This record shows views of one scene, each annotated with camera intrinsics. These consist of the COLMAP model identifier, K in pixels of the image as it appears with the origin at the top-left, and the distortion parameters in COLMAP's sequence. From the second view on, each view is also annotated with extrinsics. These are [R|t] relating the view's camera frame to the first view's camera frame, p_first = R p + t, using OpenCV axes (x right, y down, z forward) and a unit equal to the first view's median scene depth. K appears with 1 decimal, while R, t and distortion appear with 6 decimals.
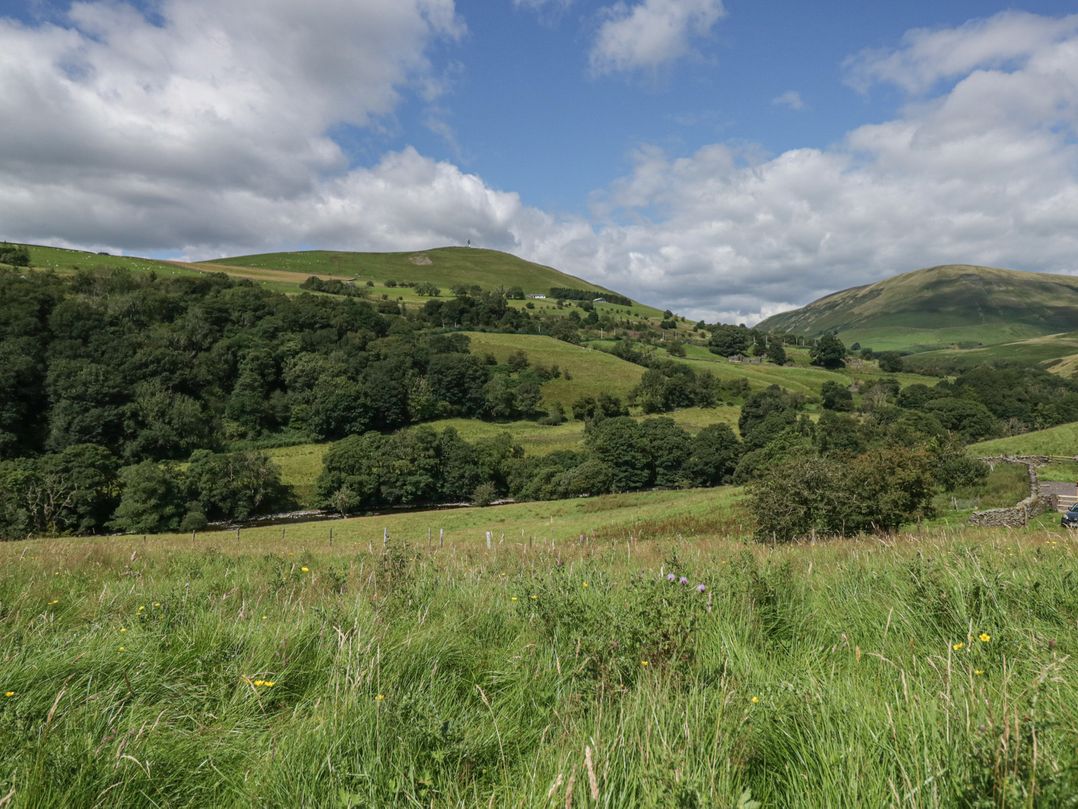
lens RADIAL K [[706.8, 0, 545.2], [0, 706.8, 398.0], [0, 0, 1]] dist [0.004944, -0.024509]
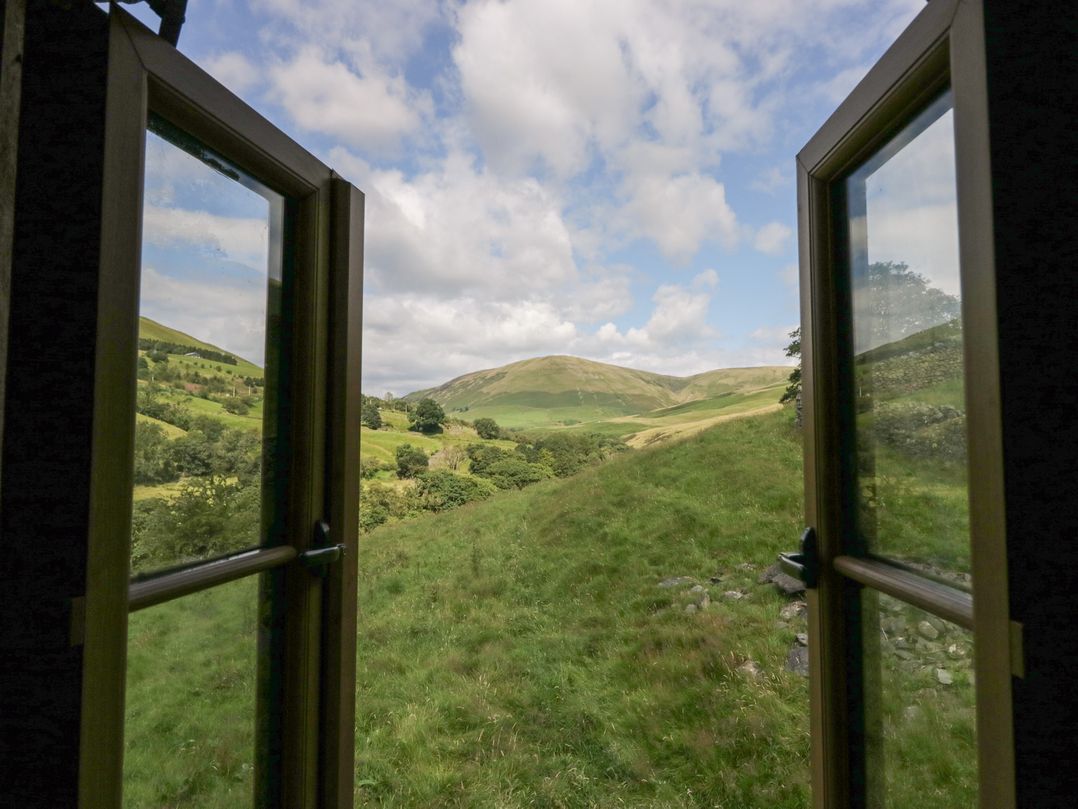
lens RADIAL K [[678.0, 0, 539.0], [0, 678.0, 404.5], [0, 0, 1]] dist [0.005001, -0.020126]
pose [[0.884087, 0.036832, 0.465868, 0.368651], [0.008568, 0.995444, -0.094961, 0.017807], [-0.467243, 0.087945, 0.879744, 0.447648]]
